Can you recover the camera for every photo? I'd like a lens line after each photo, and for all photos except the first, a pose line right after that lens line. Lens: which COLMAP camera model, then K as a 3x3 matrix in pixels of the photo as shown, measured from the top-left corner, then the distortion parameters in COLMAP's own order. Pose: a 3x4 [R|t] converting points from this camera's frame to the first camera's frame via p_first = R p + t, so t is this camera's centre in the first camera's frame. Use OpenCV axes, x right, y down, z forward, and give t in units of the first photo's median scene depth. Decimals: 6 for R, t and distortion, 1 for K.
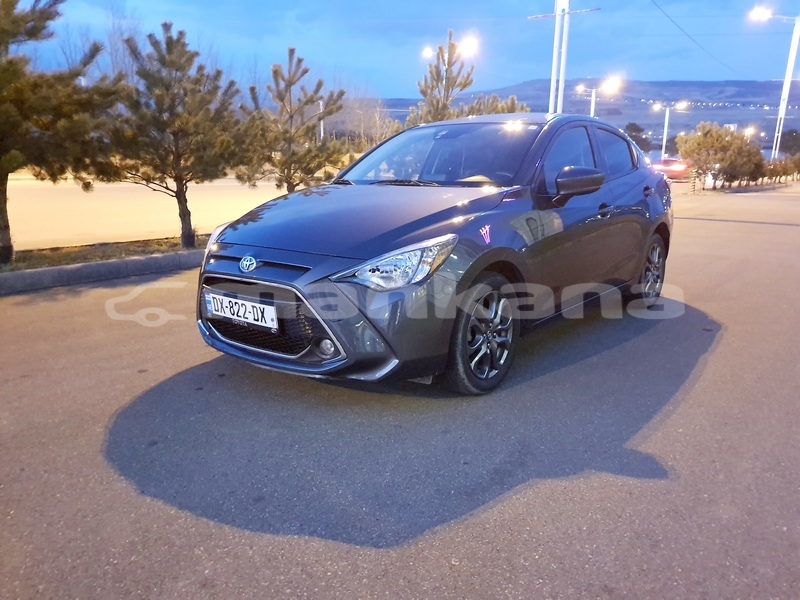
lens RADIAL K [[612.3, 0, 400.9], [0, 612.3, 303.7], [0, 0, 1]] dist [0.023386, -0.040401]
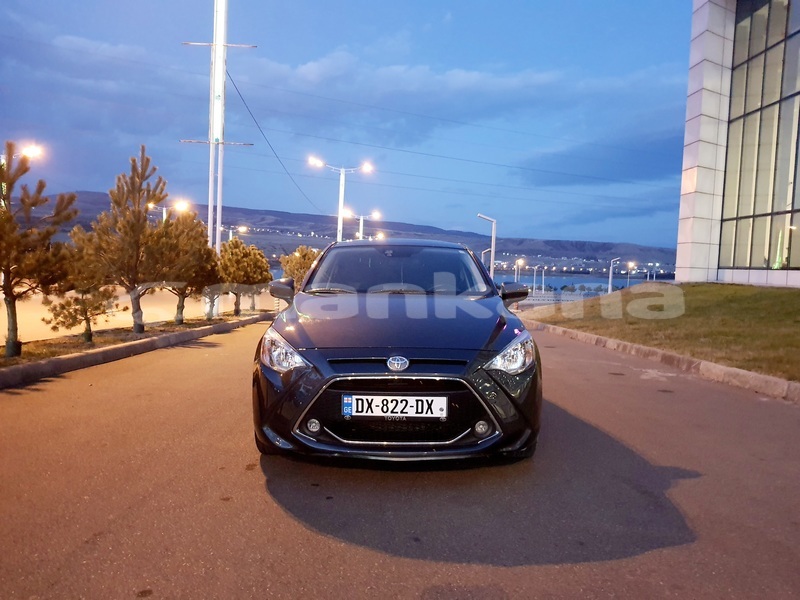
lens RADIAL K [[612.3, 0, 400.1], [0, 612.3, 301.9], [0, 0, 1]] dist [0.023386, -0.040401]
pose [[0.786850, -0.003133, 0.617137, -0.909353], [0.118095, 0.982272, -0.145584, -0.012457], [-0.605740, 0.187433, 0.773271, 0.131331]]
